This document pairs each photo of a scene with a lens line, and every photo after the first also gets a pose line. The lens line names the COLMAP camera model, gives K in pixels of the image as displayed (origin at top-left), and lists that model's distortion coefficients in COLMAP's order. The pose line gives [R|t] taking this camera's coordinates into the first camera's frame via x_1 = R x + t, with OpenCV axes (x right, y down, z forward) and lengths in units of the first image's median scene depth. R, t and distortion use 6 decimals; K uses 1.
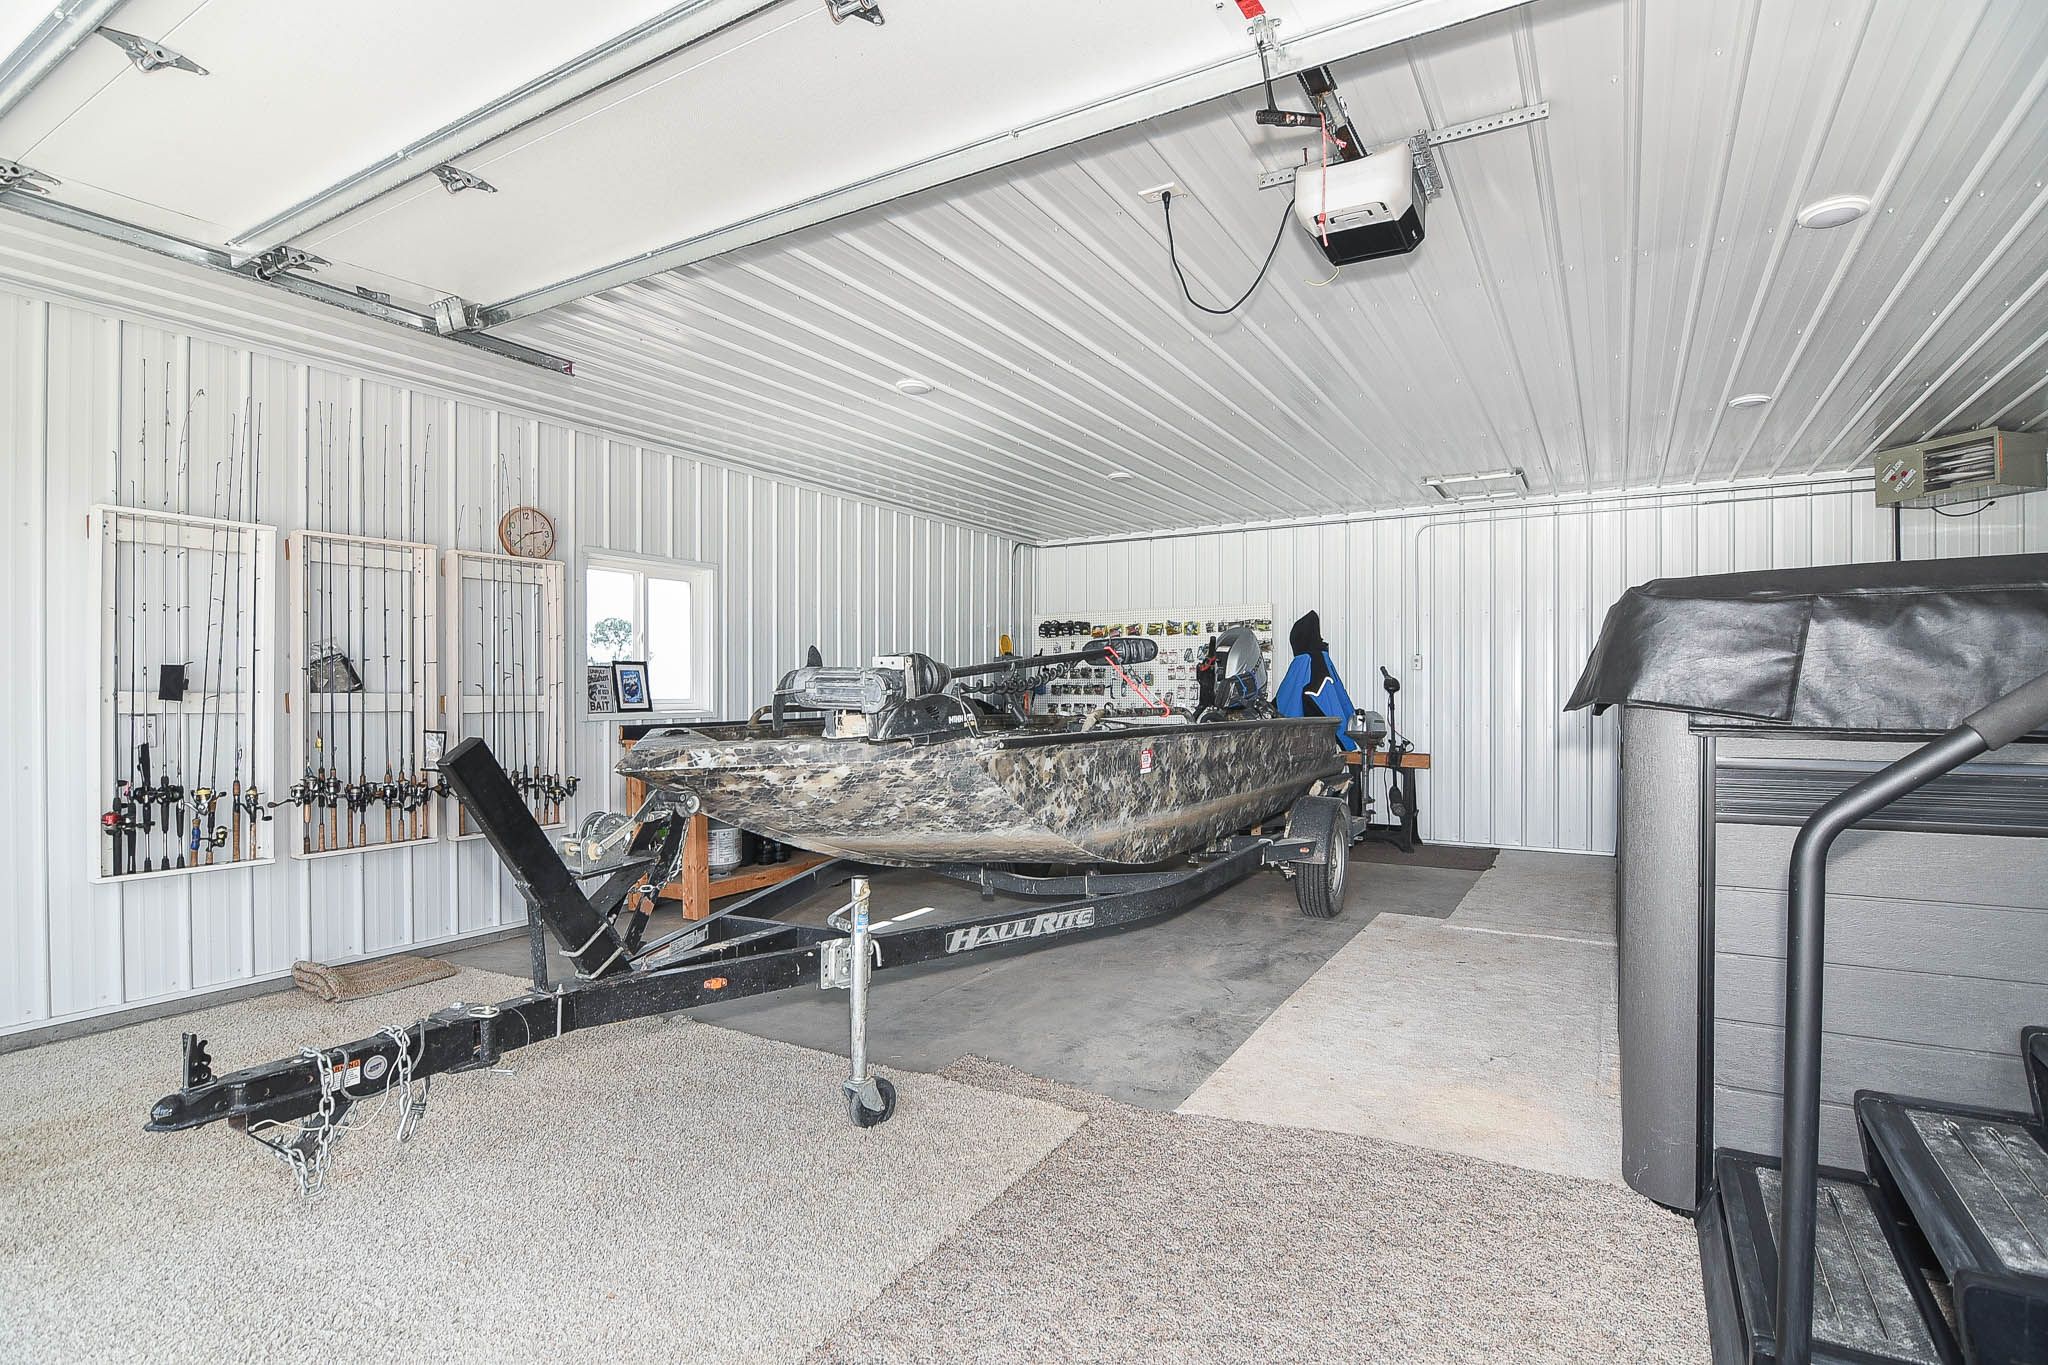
lens RADIAL K [[995.8, 0, 1033.9], [0, 995.8, 689.5], [0, 0, 1]] dist [0.000195, -0.000646]
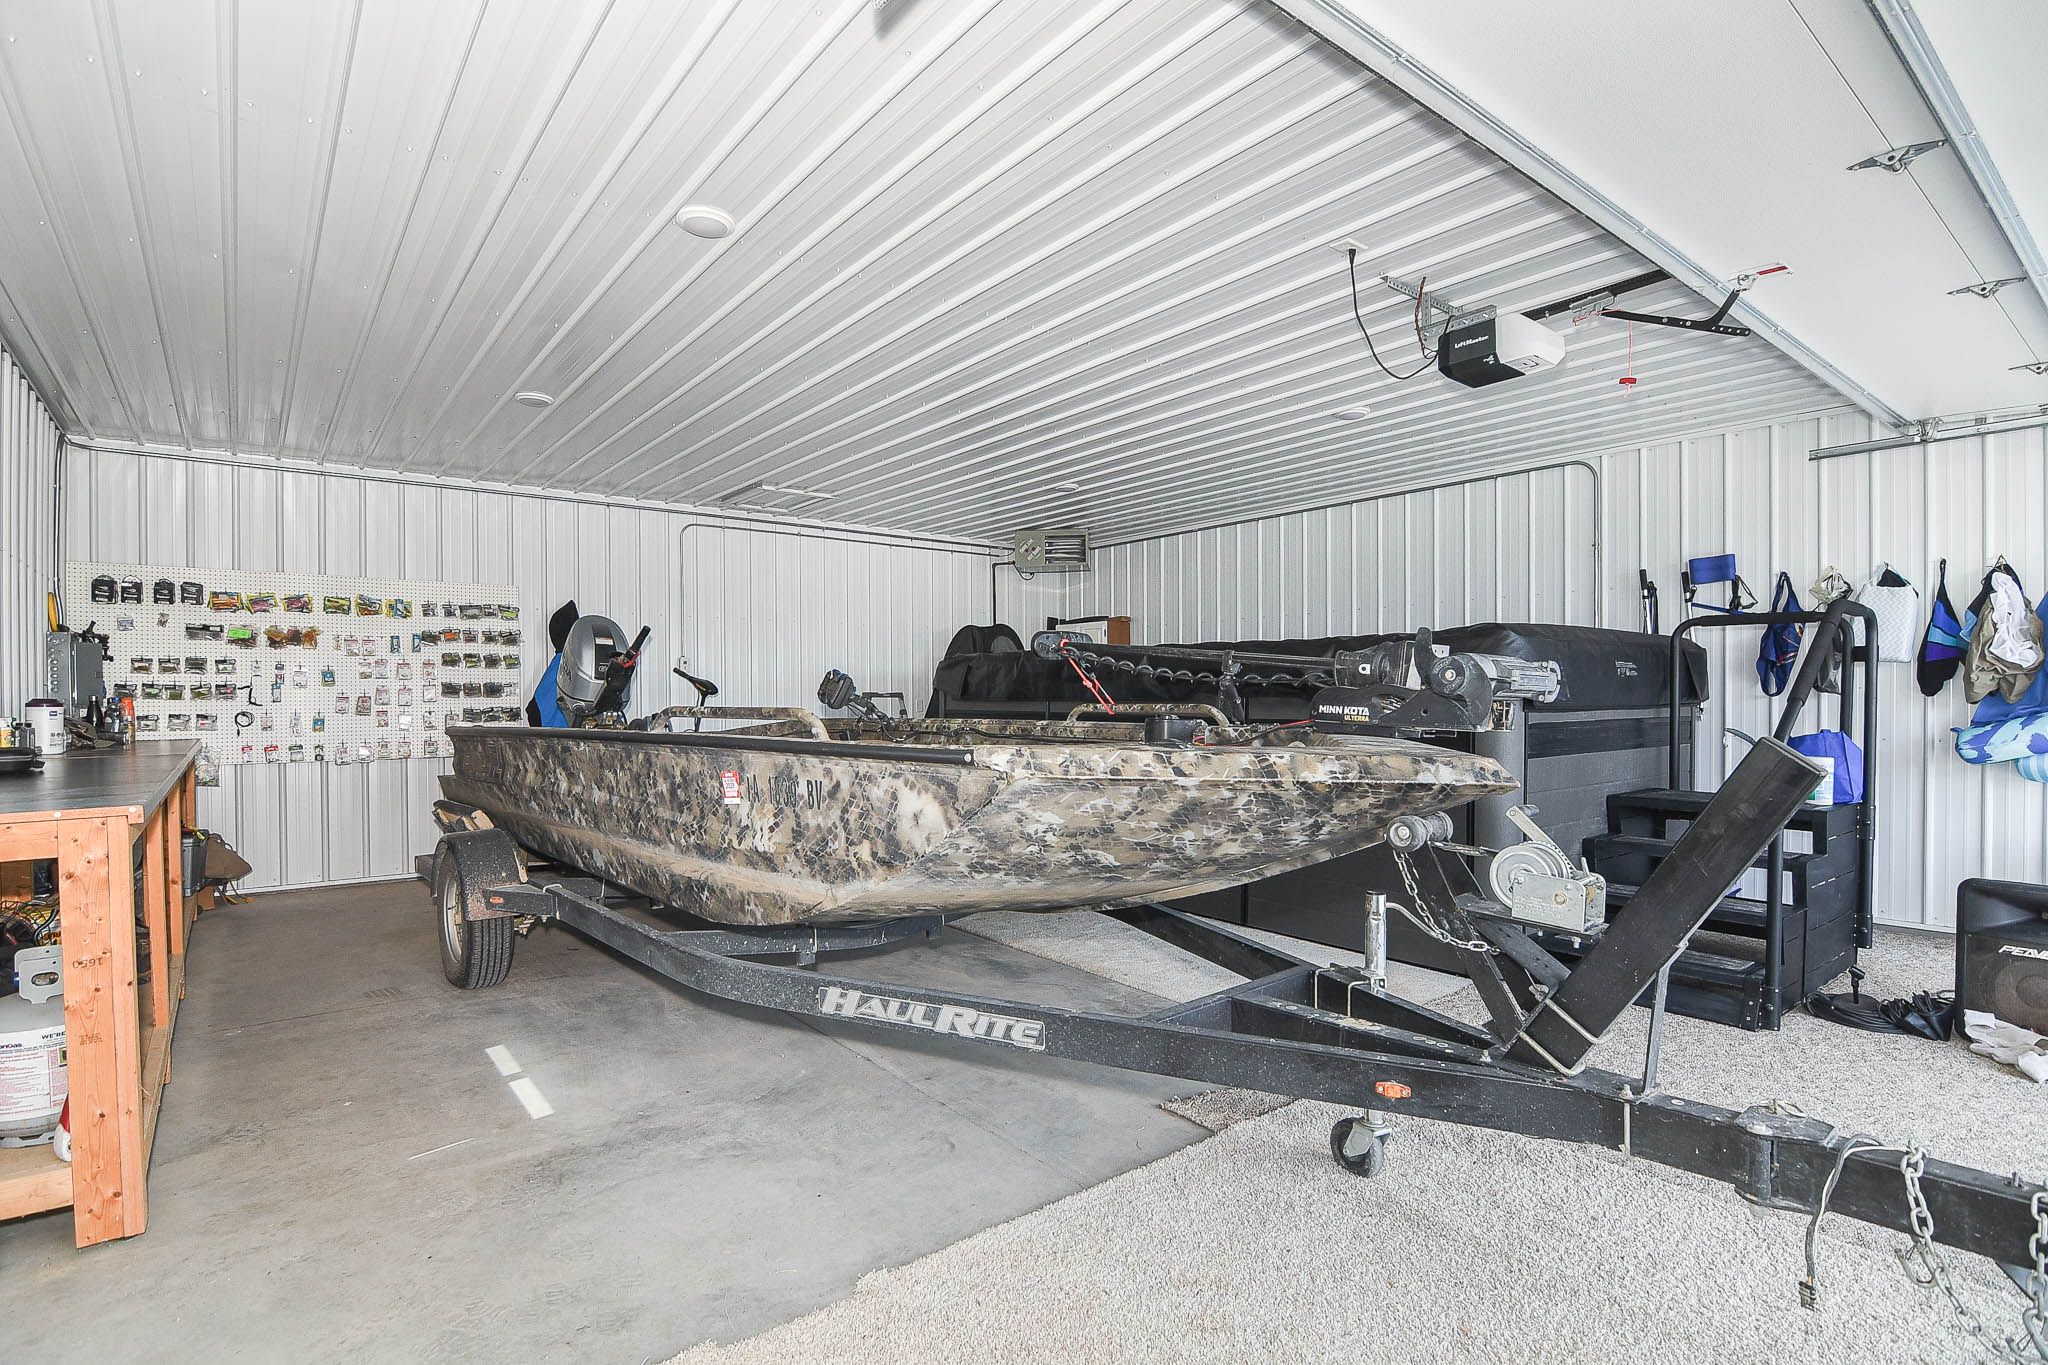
lens RADIAL K [[995.8, 0, 1033.9], [0, 995.8, 689.5], [0, 0, 1]] dist [0.000195, -0.000646]
pose [[0.349489, -0.007686, 0.936909, -0.370549], [-0.006043, 0.999927, 0.010457, -0.011729], [-0.936921, -0.009317, 0.349417, 0.296532]]
